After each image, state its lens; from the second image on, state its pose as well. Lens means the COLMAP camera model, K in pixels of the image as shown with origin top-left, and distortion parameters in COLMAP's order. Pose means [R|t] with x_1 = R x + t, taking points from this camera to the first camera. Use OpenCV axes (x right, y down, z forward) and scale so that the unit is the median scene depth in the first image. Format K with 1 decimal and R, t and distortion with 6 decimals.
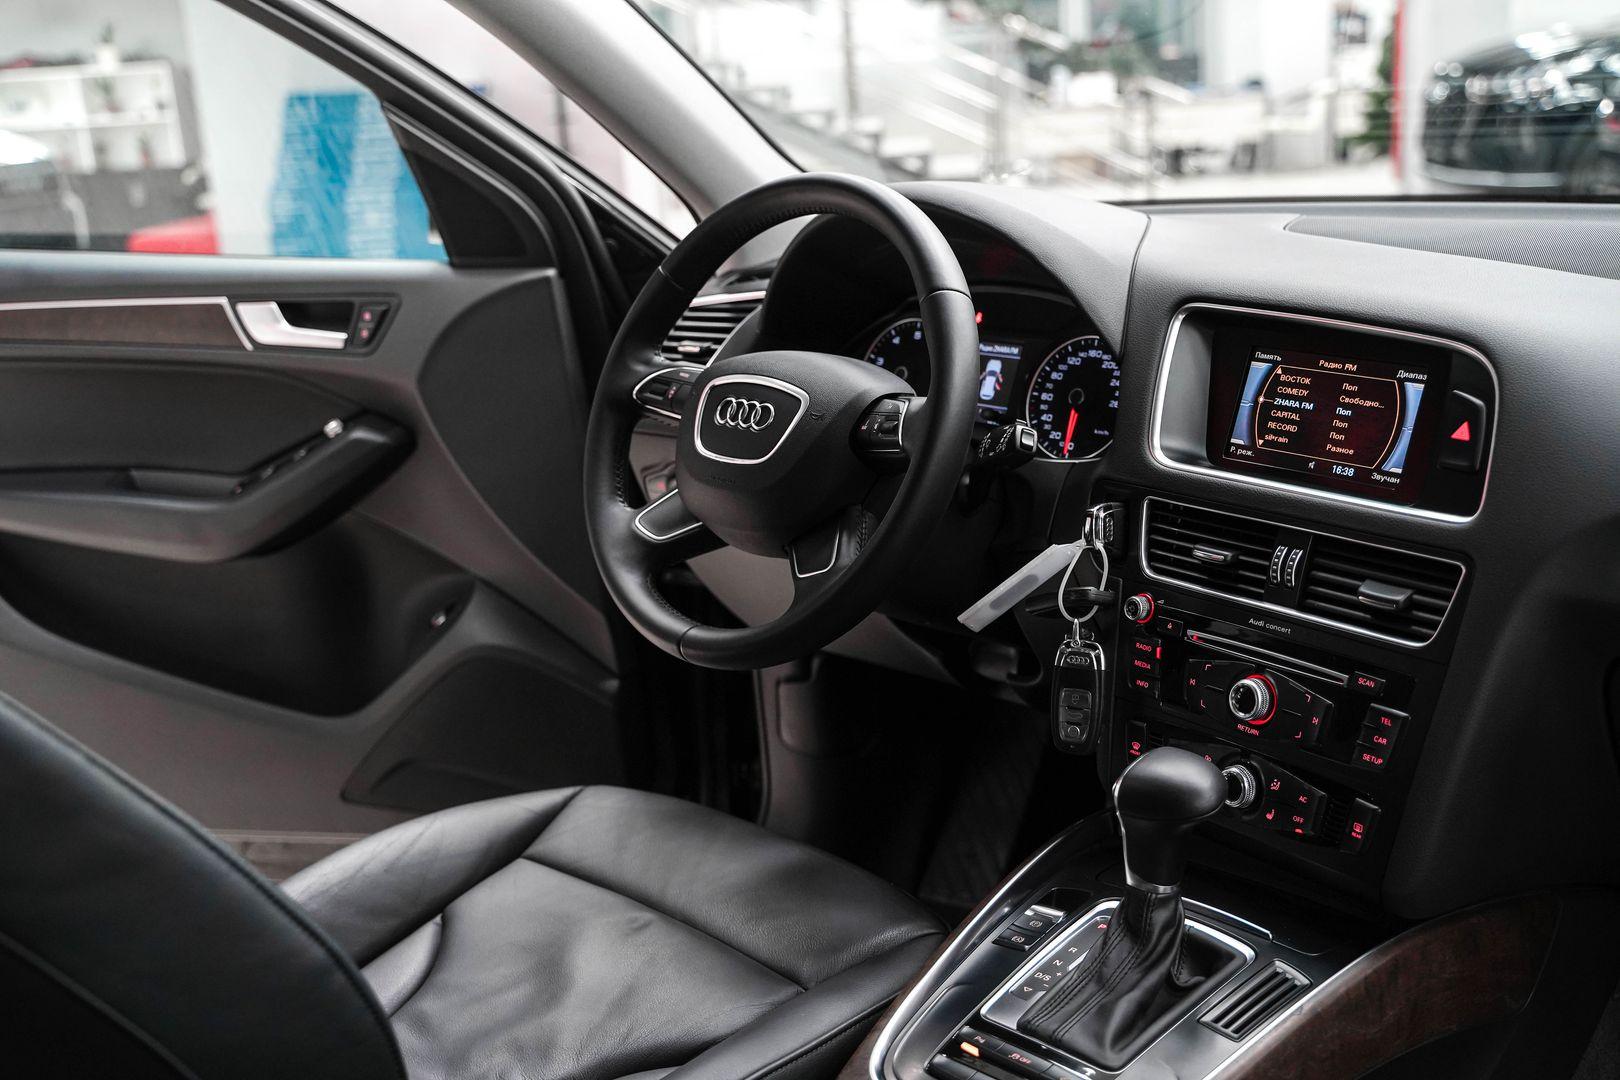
lens RADIAL K [[1808.0, 0, 803.1], [0, 1808.0, 536.4], [0, 0, 1]] dist [-0.032021, 0.180943]
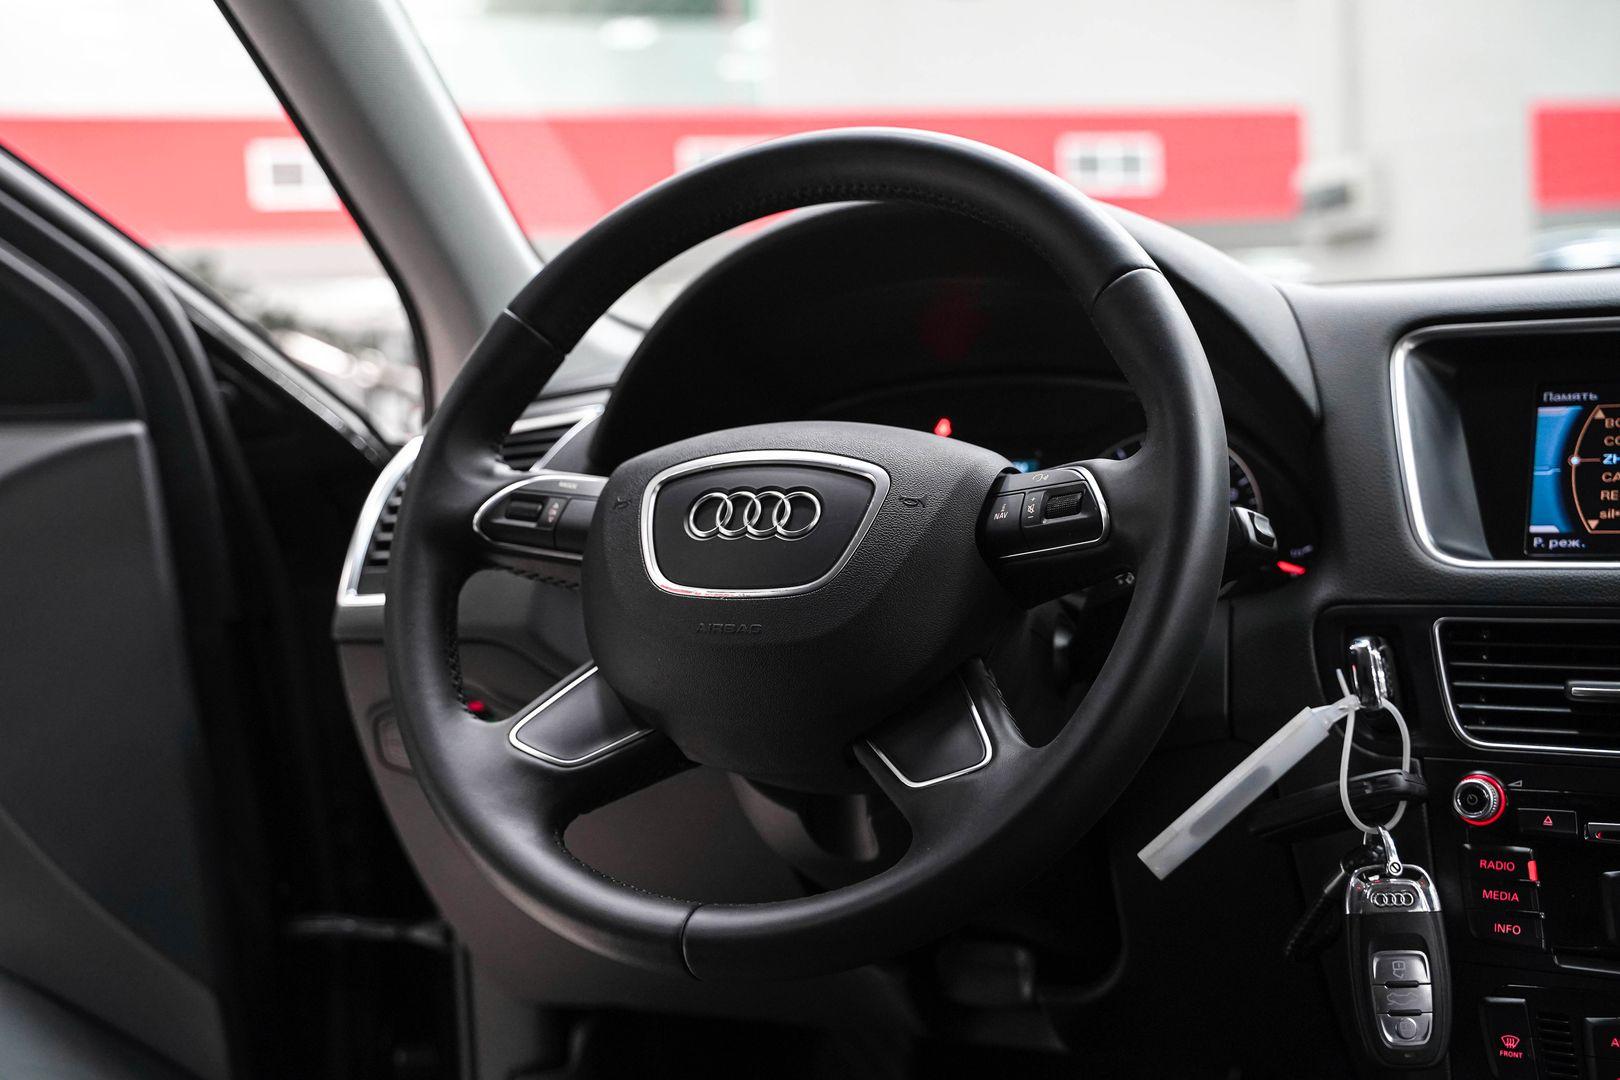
lens RADIAL K [[1948.7, 0, 806.8], [0, 1948.7, 521.8], [0, 0, 1]] dist [0.045300, 0.000380]
pose [[0.932022, -0.008134, 0.362311, -0.248303], [0.088975, 0.974284, -0.207010, 0.064007], [-0.351310, 0.225175, 0.908778, 0.470174]]
